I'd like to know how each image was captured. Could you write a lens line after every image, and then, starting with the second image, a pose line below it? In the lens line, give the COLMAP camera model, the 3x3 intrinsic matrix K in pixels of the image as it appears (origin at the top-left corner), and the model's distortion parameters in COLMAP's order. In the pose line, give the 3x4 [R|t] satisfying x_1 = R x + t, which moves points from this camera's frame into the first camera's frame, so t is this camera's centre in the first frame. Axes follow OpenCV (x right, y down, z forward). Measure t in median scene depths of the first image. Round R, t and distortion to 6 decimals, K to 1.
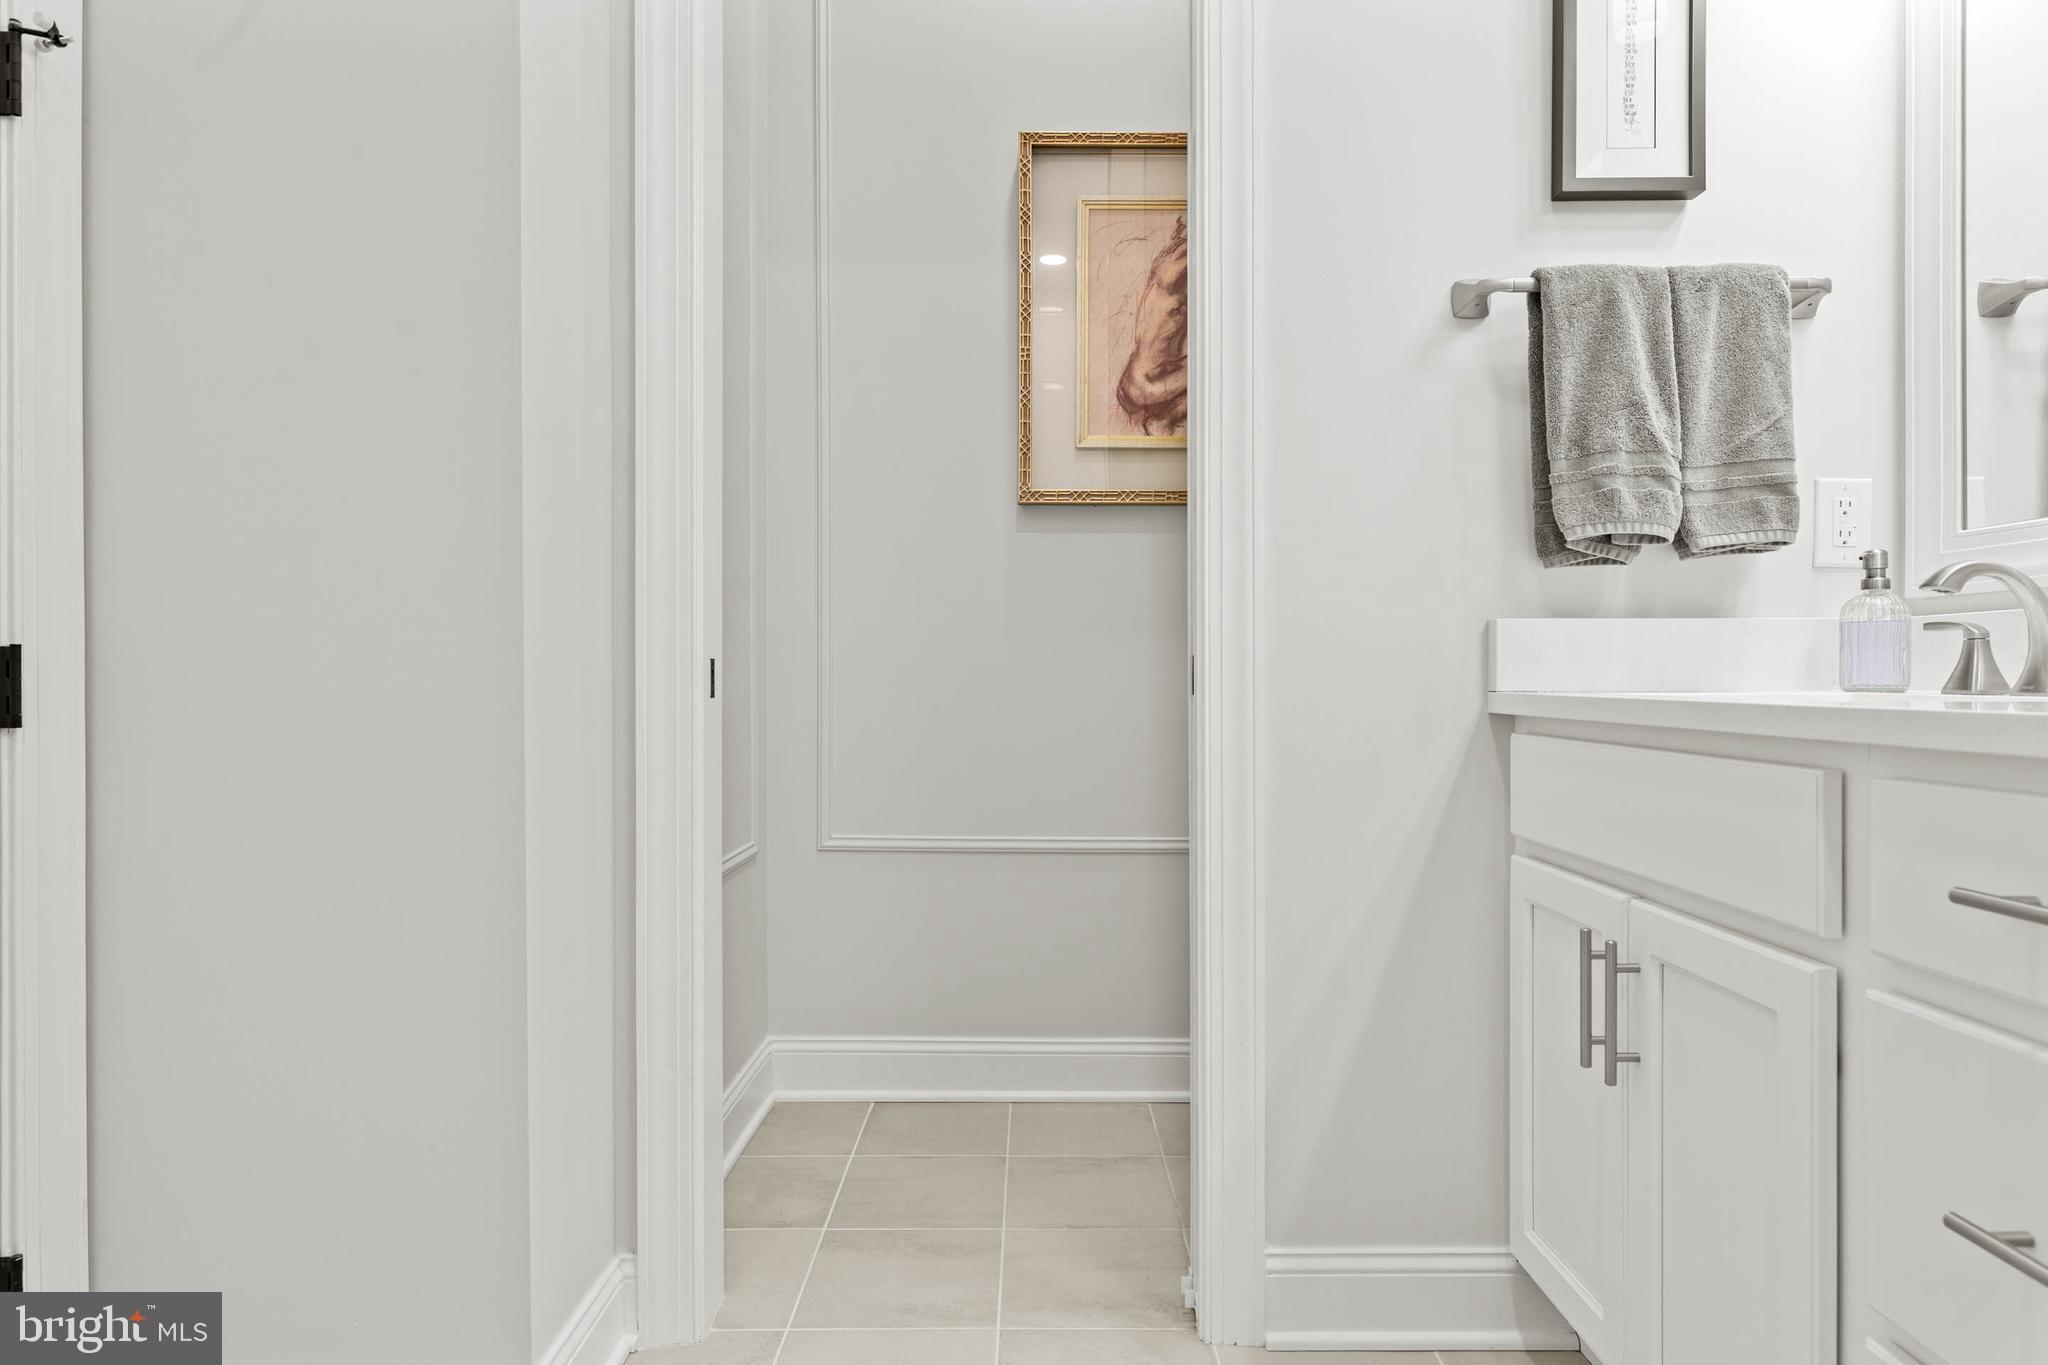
lens RADIAL K [[1180.2, 0, 1024.0], [0, 1180.2, 682.5], [0, 0, 1]] dist [-0.001432, -0.000053]
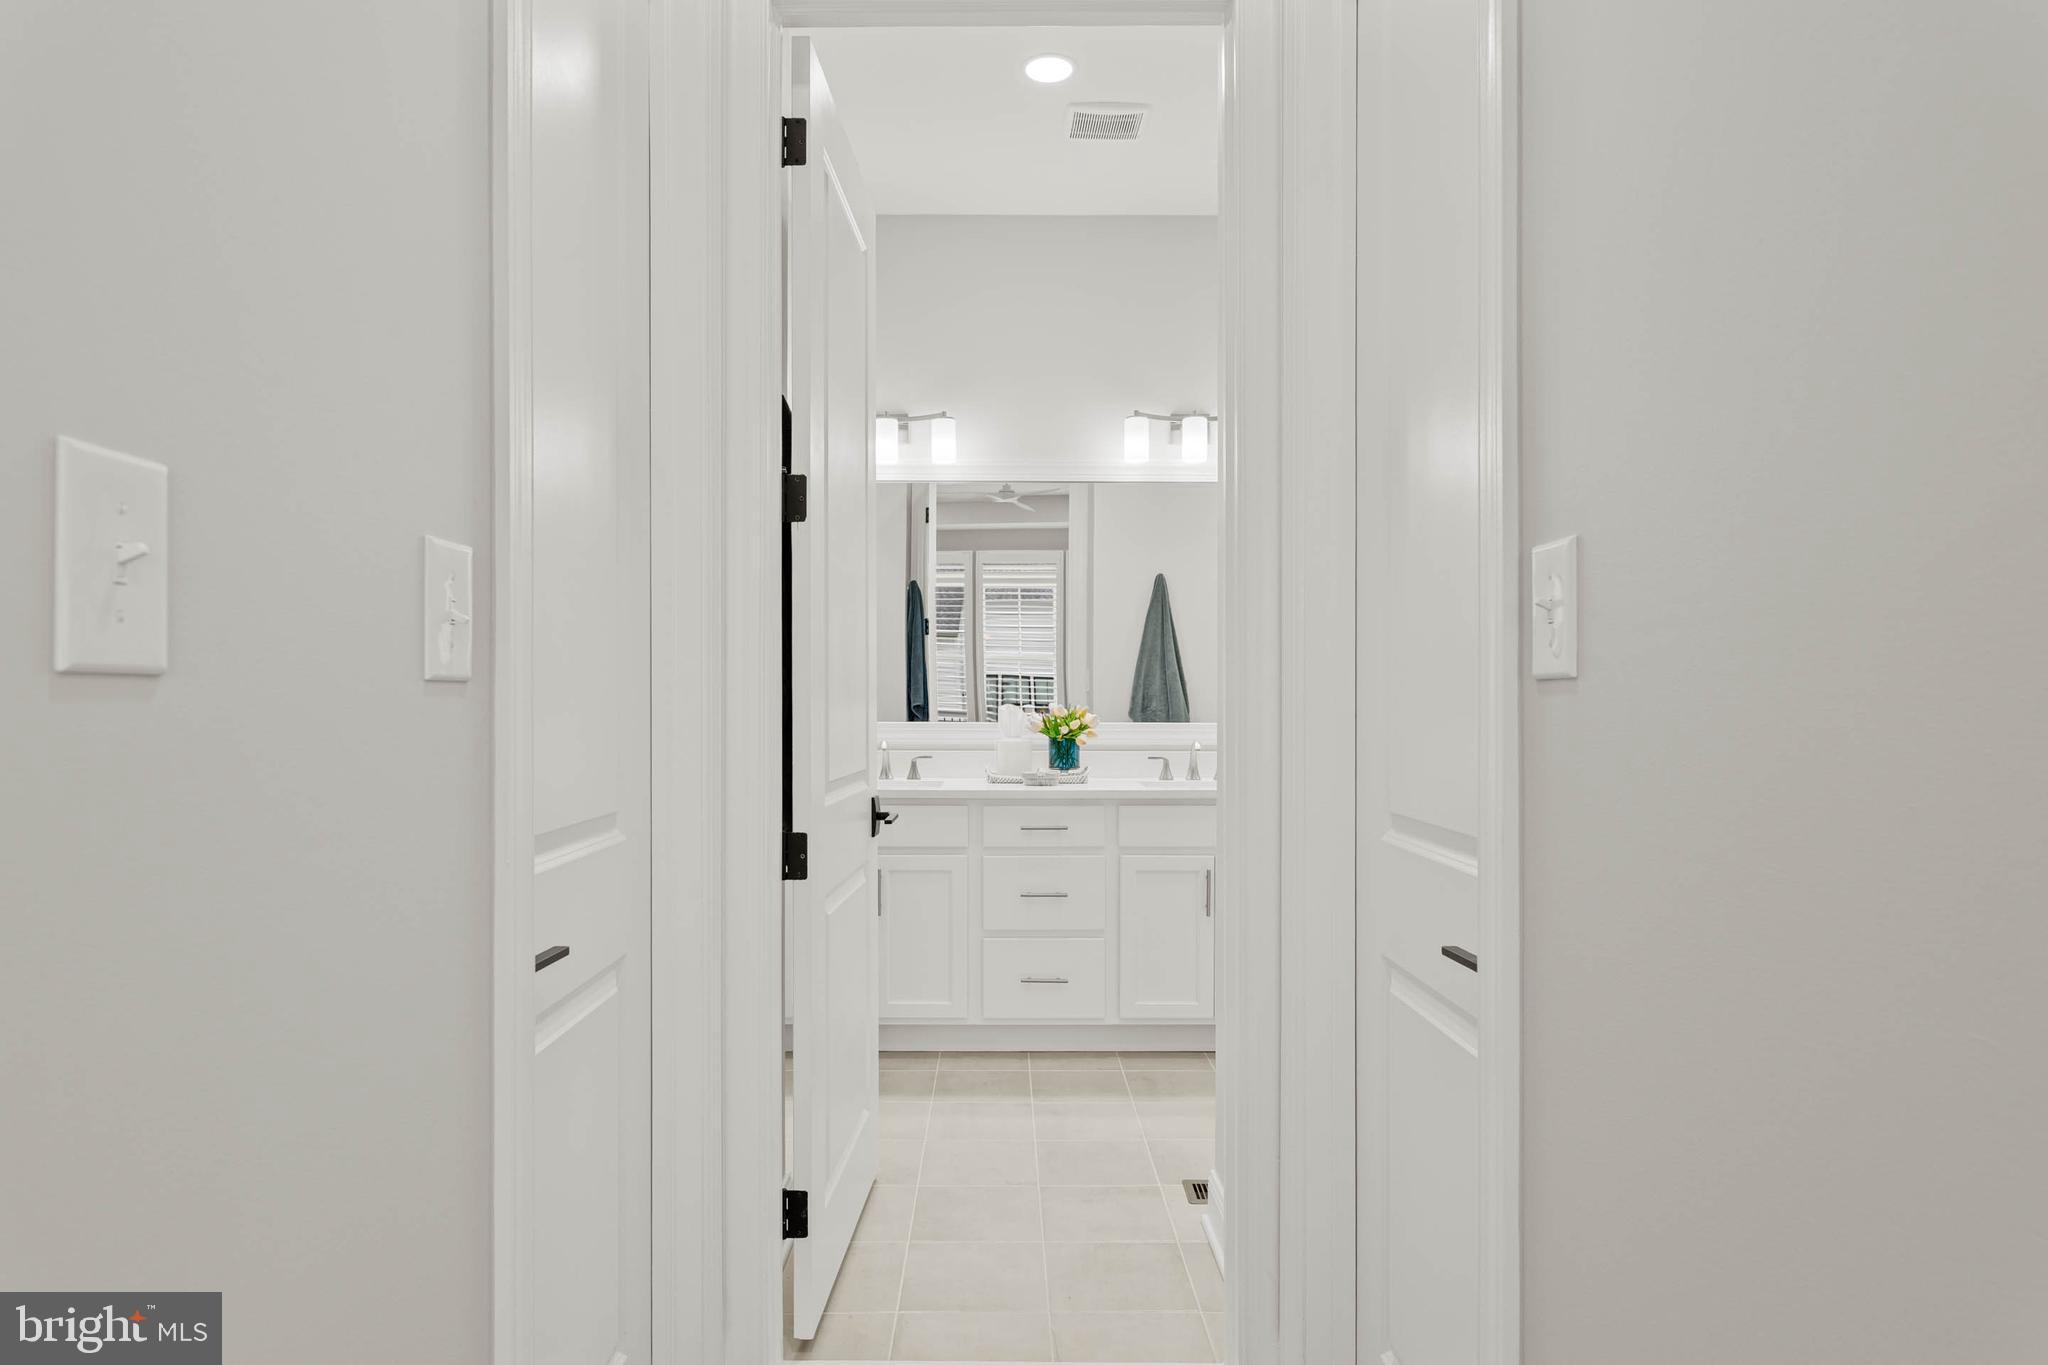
lens RADIAL K [[1180.2, 0, 1024.0], [0, 1180.2, 682.5], [0, 0, 1]] dist [-0.001432, -0.000053]
pose [[-0.027123, 0.013748, 0.999538, -2.118453], [0.005707, 0.999891, -0.013598, -0.183856], [-0.999616, 0.005335, -0.027199, 0.581074]]
